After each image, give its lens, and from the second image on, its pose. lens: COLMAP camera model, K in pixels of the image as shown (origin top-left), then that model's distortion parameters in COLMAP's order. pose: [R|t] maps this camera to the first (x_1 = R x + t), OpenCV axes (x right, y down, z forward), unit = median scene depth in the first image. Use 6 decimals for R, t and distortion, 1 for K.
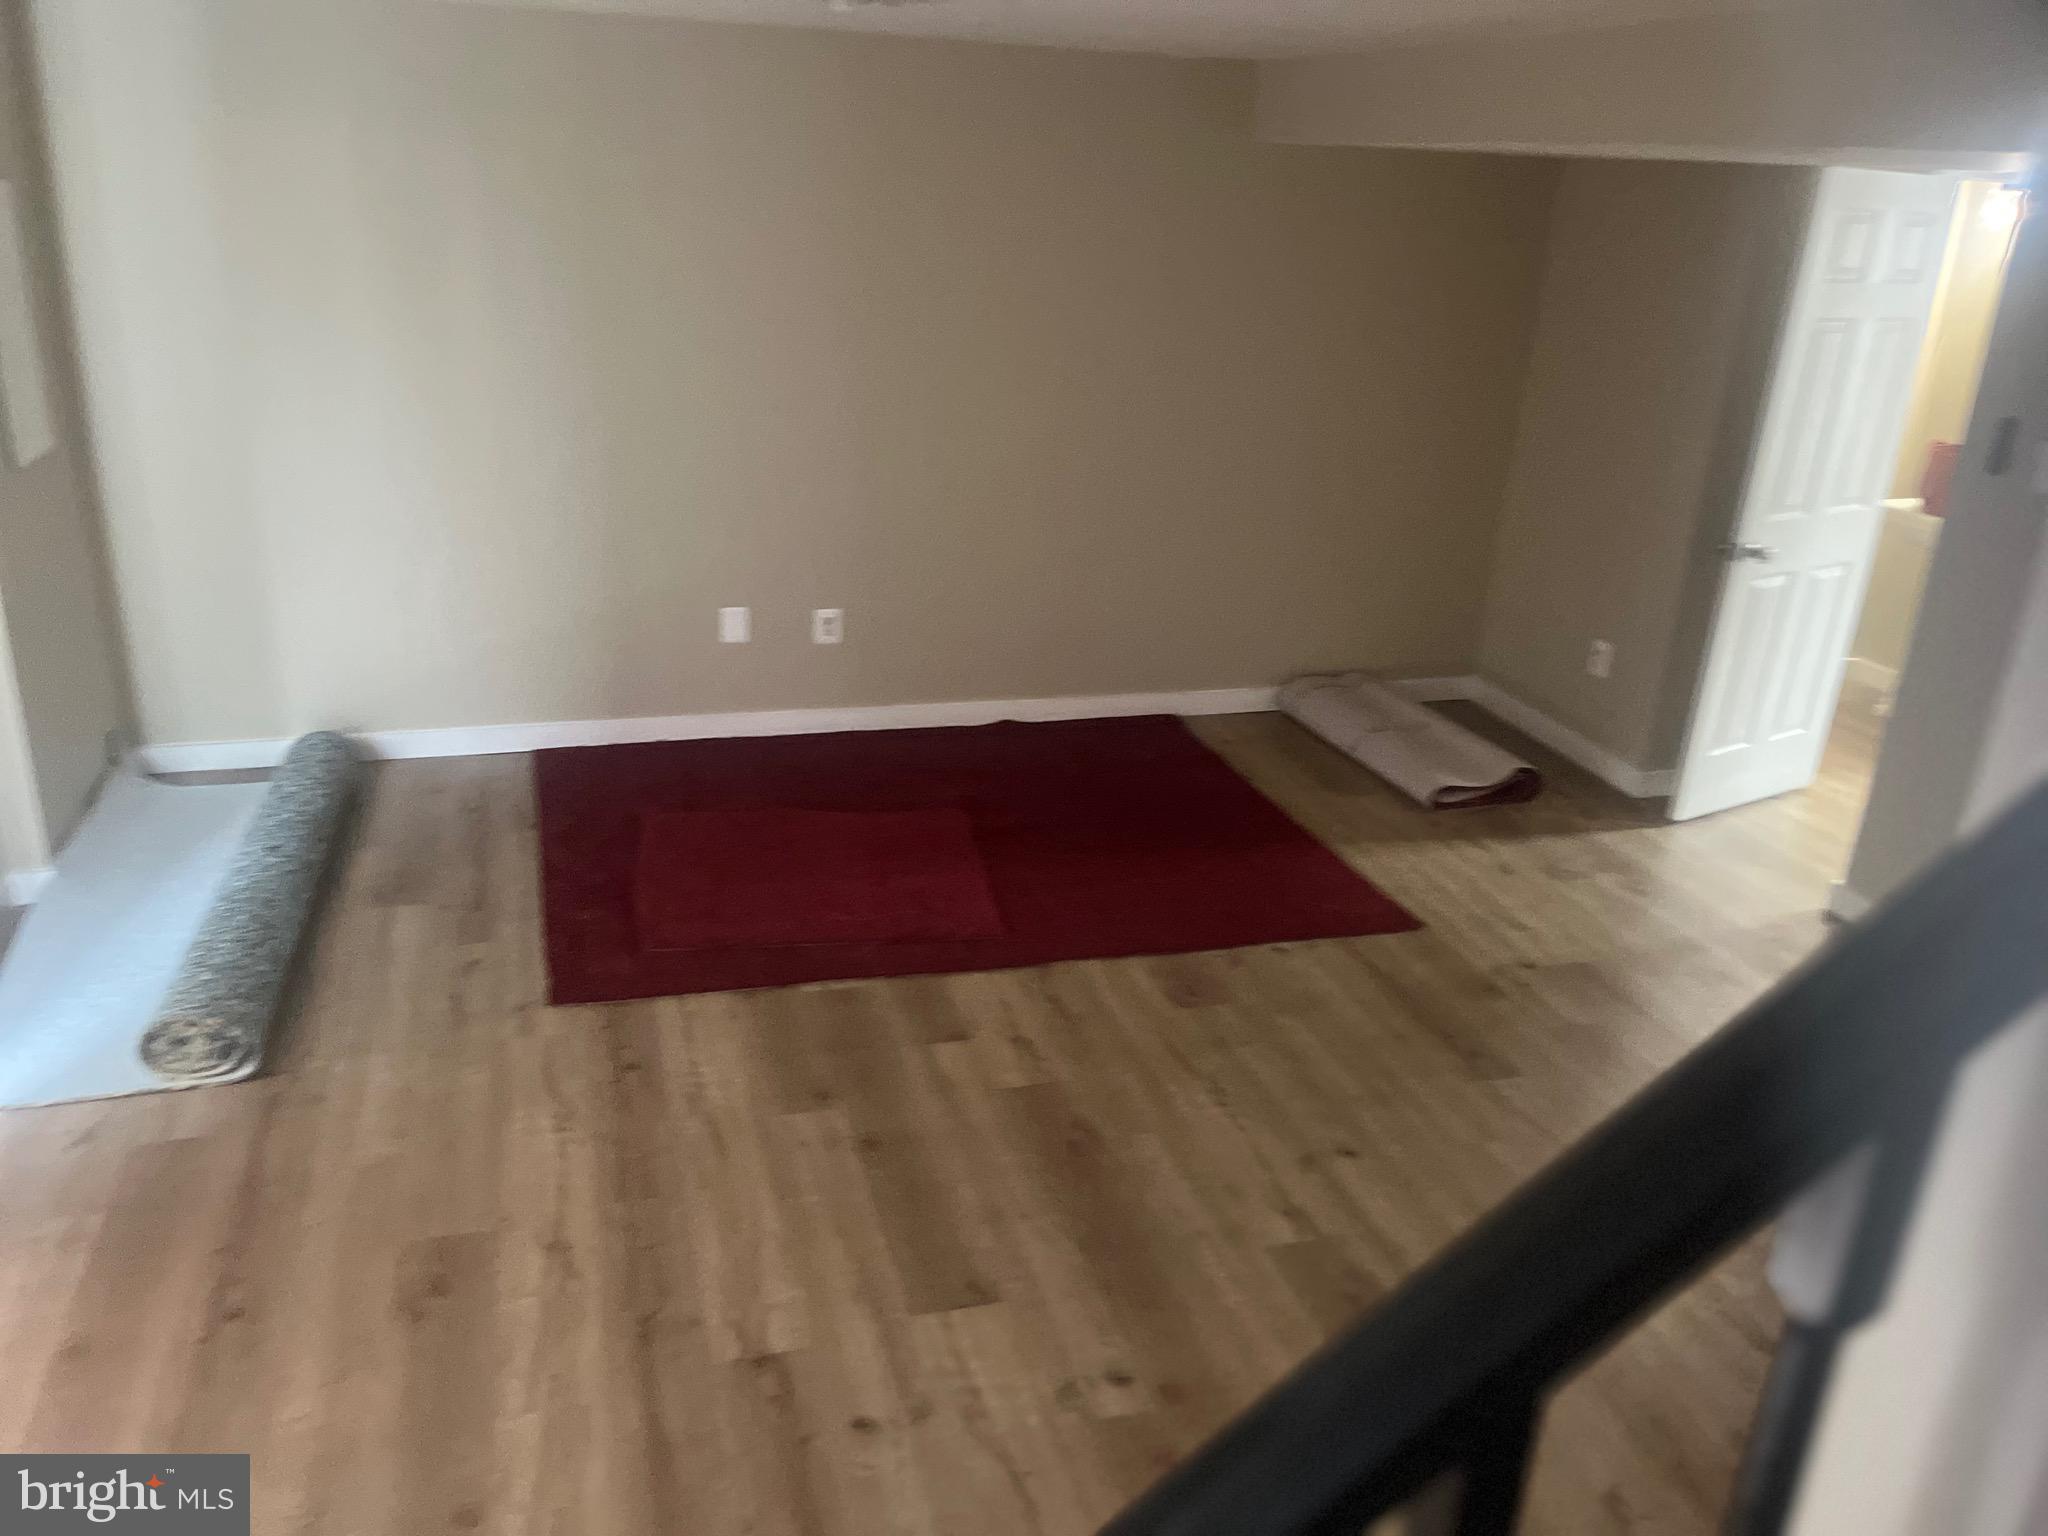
lens RADIAL K [[1546.2, 0, 1024.0], [0, 1546.2, 768.0], [0, 0, 1]] dist [-0.000218, -0.001356]
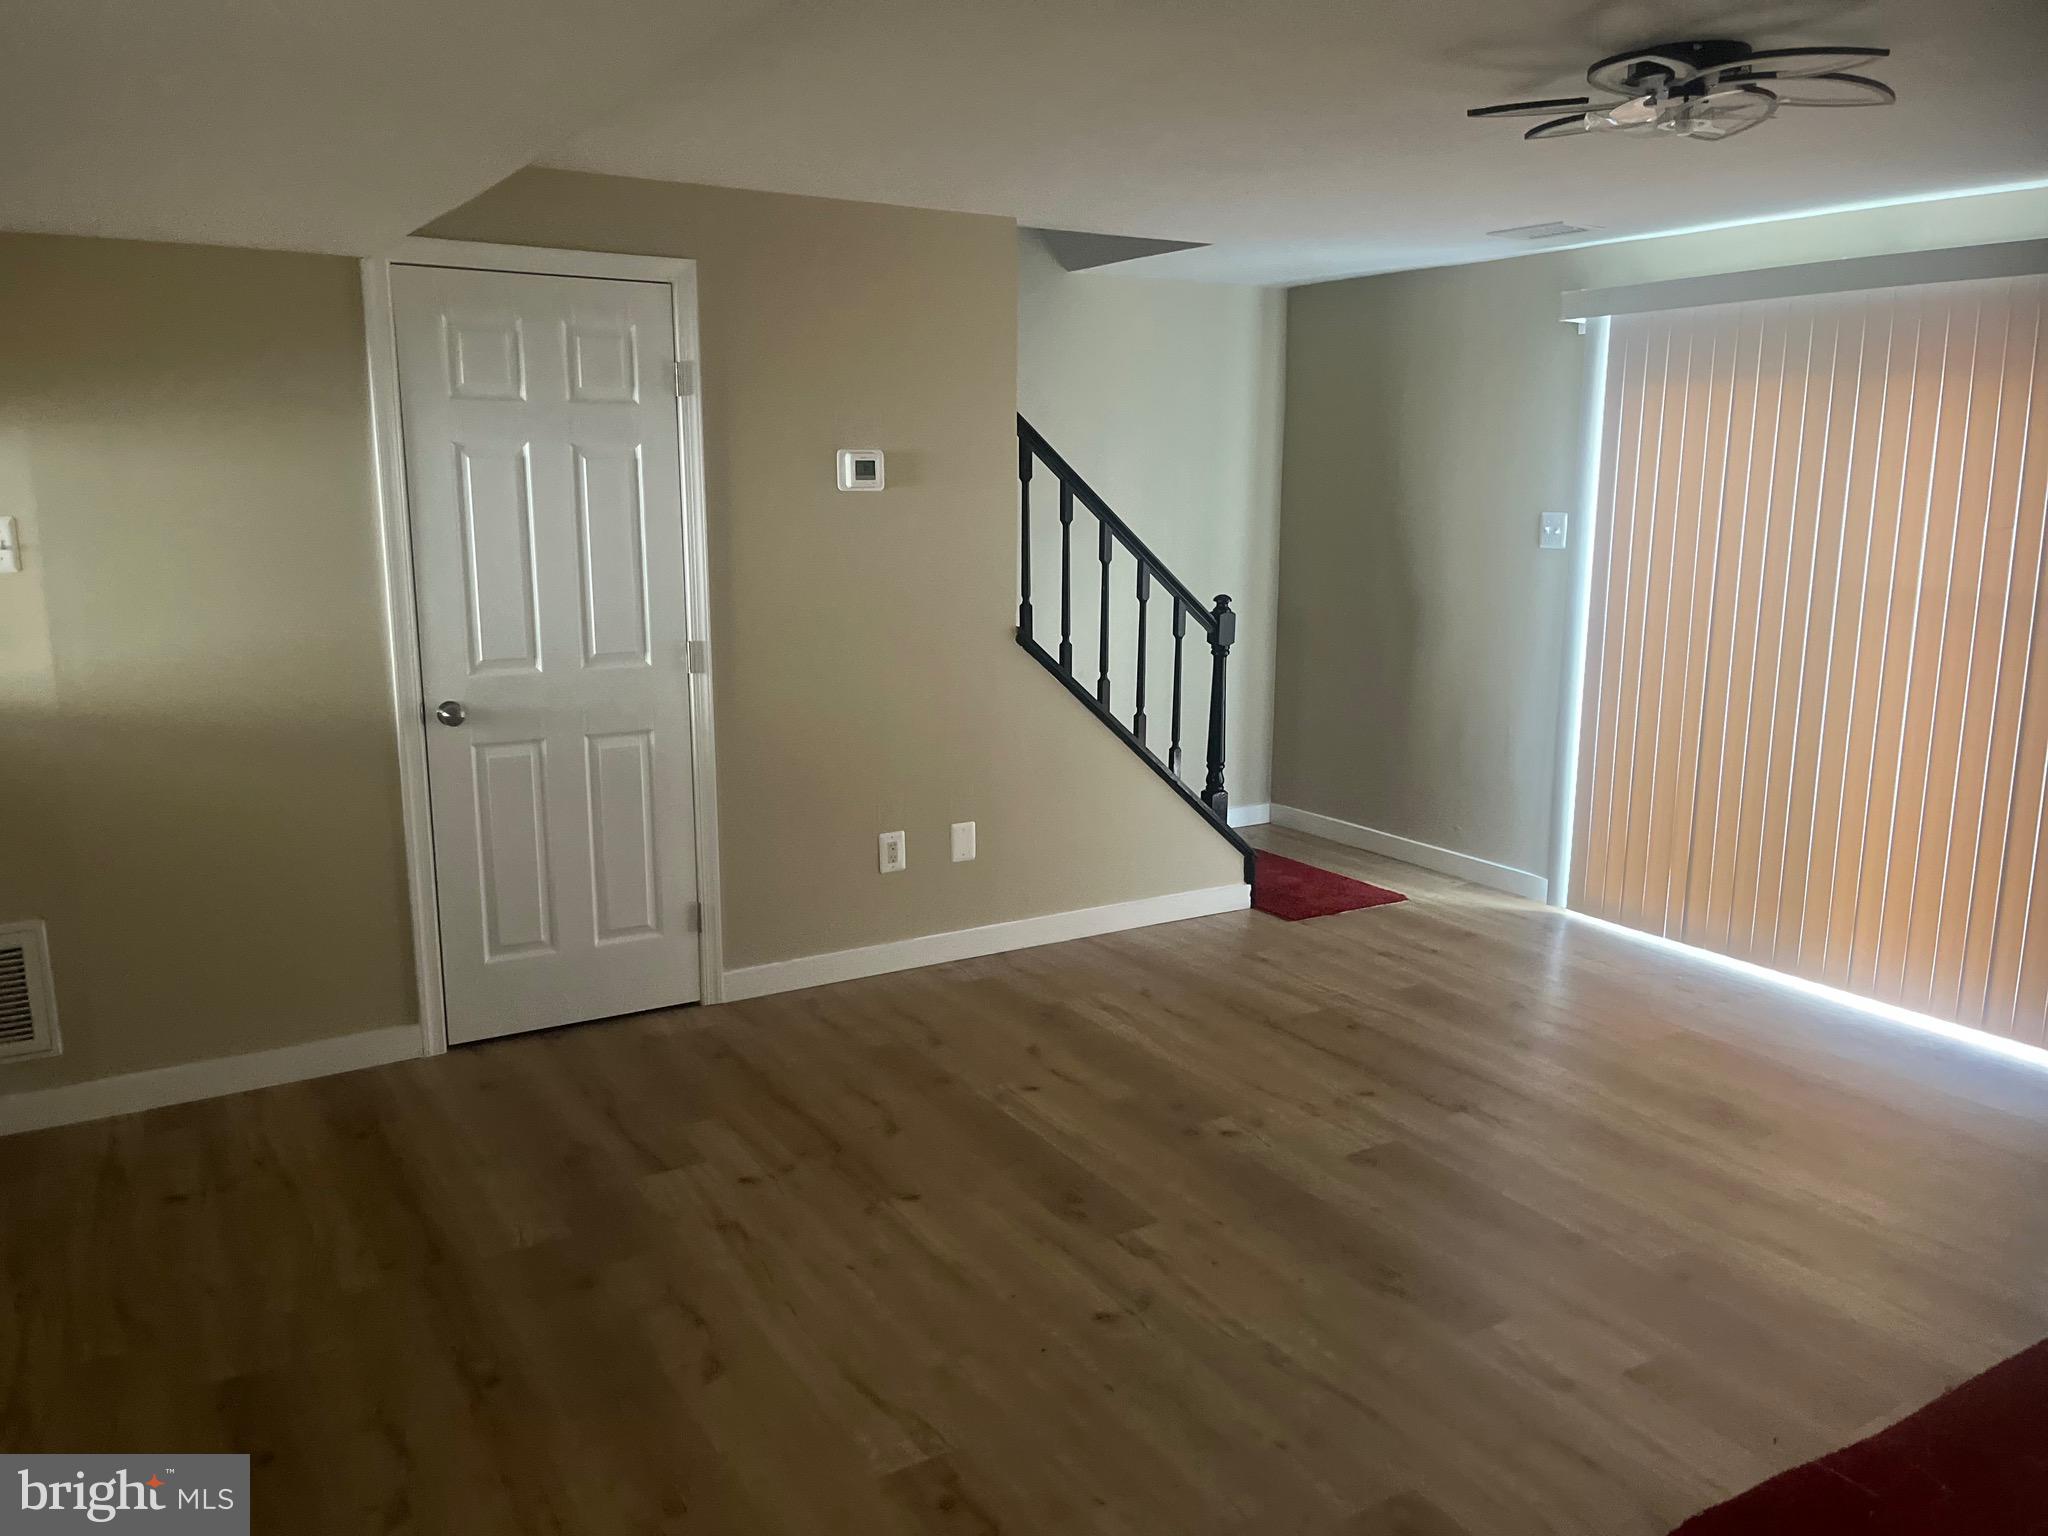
lens RADIAL K [[1546.2, 0, 1024.0], [0, 1546.2, 768.0], [0, 0, 1]] dist [-0.000218, -0.001356]
pose [[-0.965977, -0.003016, -0.258610, 0.508292], [-0.137707, 0.852400, 0.504431, -0.473813], [0.218918, 0.522881, -0.823814, 1.638301]]
